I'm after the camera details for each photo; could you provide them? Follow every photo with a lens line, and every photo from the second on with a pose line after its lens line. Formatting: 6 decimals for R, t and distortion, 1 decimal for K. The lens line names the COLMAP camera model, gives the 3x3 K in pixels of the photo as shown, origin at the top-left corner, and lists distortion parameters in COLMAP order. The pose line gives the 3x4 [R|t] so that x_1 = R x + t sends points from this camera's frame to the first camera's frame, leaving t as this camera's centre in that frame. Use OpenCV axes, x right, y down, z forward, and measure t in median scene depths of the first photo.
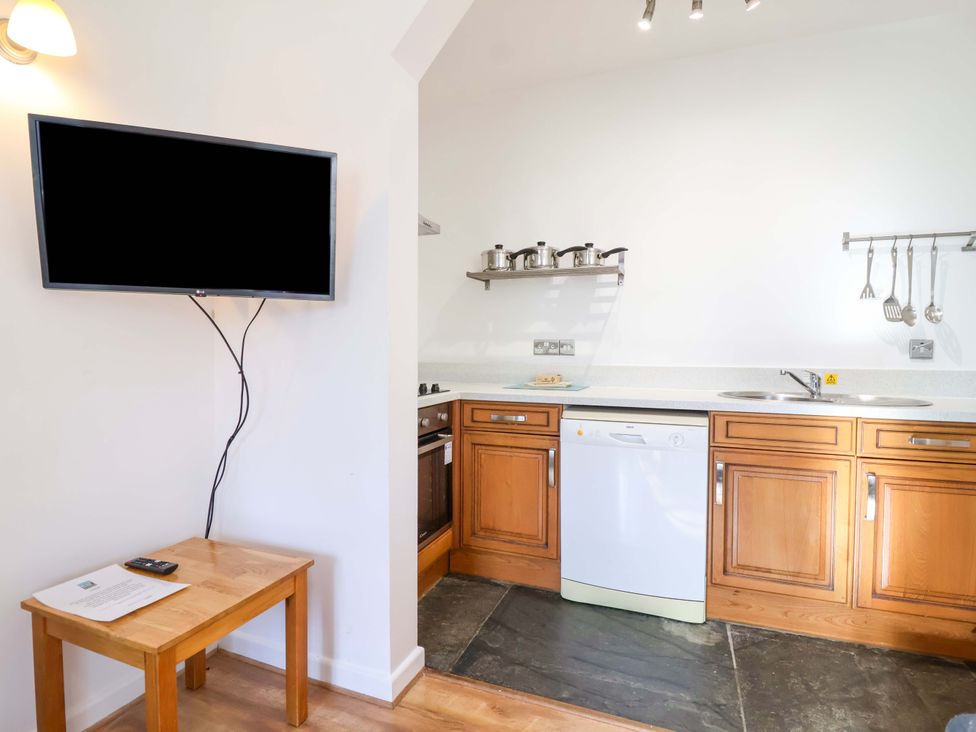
lens RADIAL K [[509.3, 0, 485.6], [0, 509.3, 362.4], [0, 0, 1]] dist [0.001922, -0.013911]
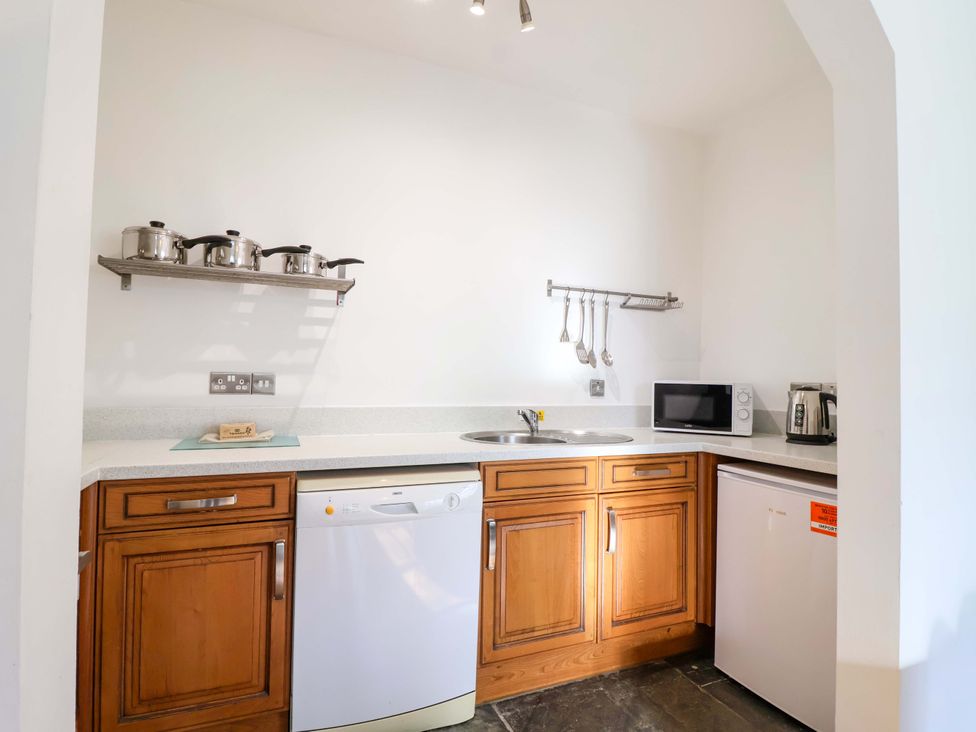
lens RADIAL K [[509.3, 0, 485.6], [0, 509.3, 362.4], [0, 0, 1]] dist [0.001922, -0.013911]
pose [[0.715863, 0.030592, 0.697570, -0.146180], [0.003589, 0.998865, -0.047489, -0.029157], [-0.698231, 0.036499, 0.714941, 0.328733]]
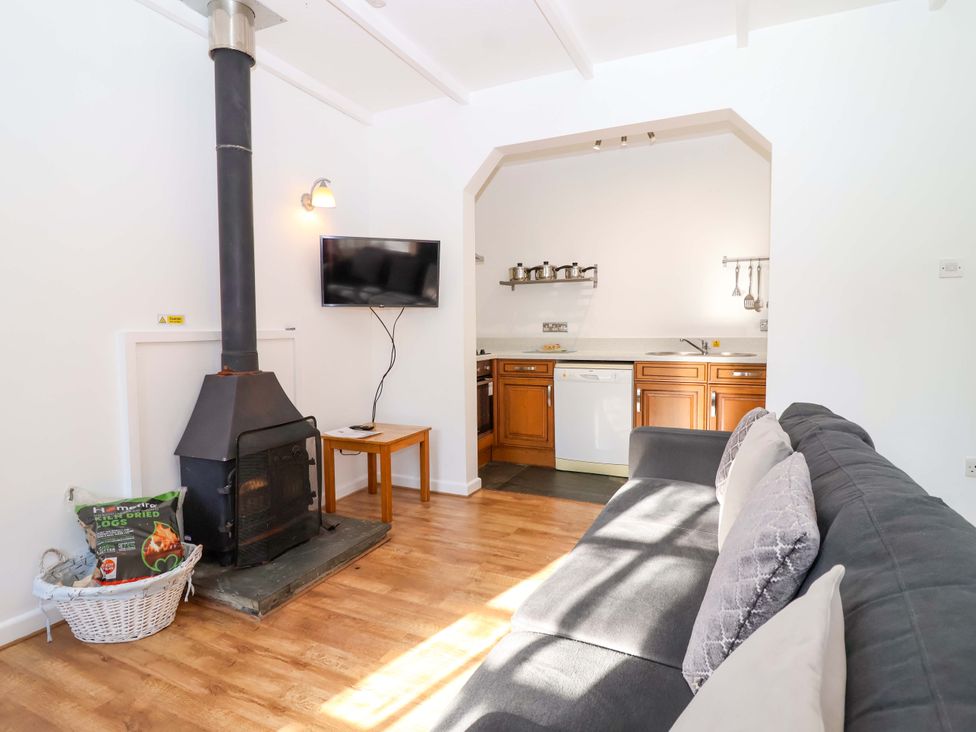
lens RADIAL K [[532.1, 0, 483.7], [0, 532.1, 363.4], [0, 0, 1]] dist [0.000733, -0.015577]
pose [[0.997632, -0.010575, -0.067956, 0.028966], [0.013306, 0.999116, 0.039870, 0.017968], [0.067474, -0.040680, 0.996891, -0.839488]]
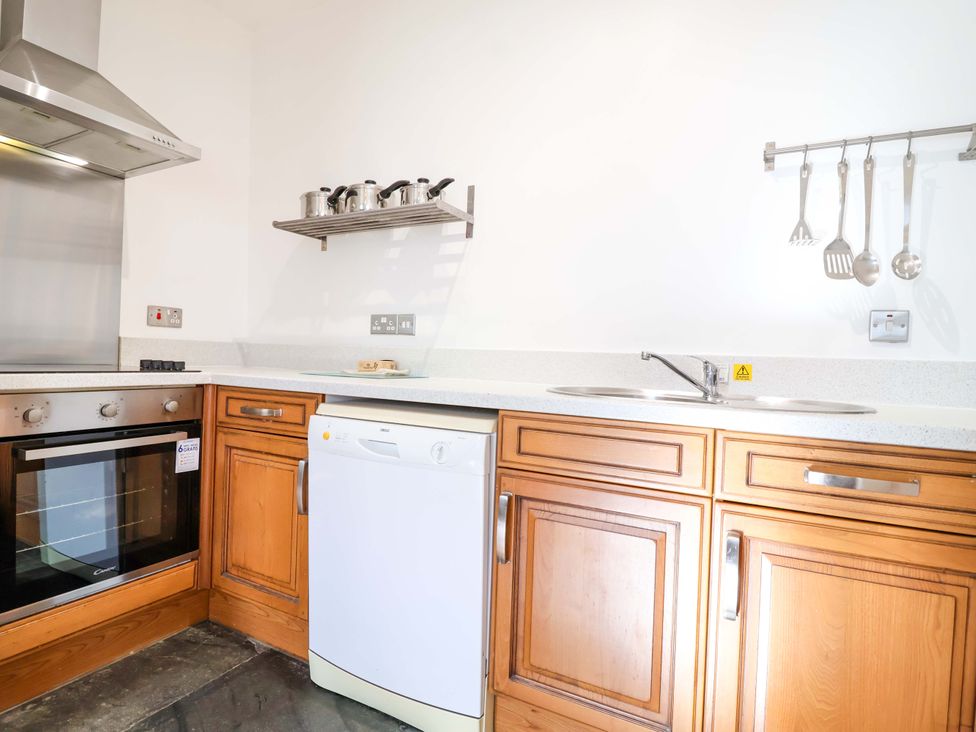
lens RADIAL K [[509.3, 0, 485.6], [0, 509.3, 362.4], [0, 0, 1]] dist [0.001922, -0.013911]
pose [[0.993622, 0.032030, -0.108117, 0.440274], [-0.034247, 0.999238, -0.018714, 0.044840], [0.107435, 0.022297, 0.993962, 0.339699]]
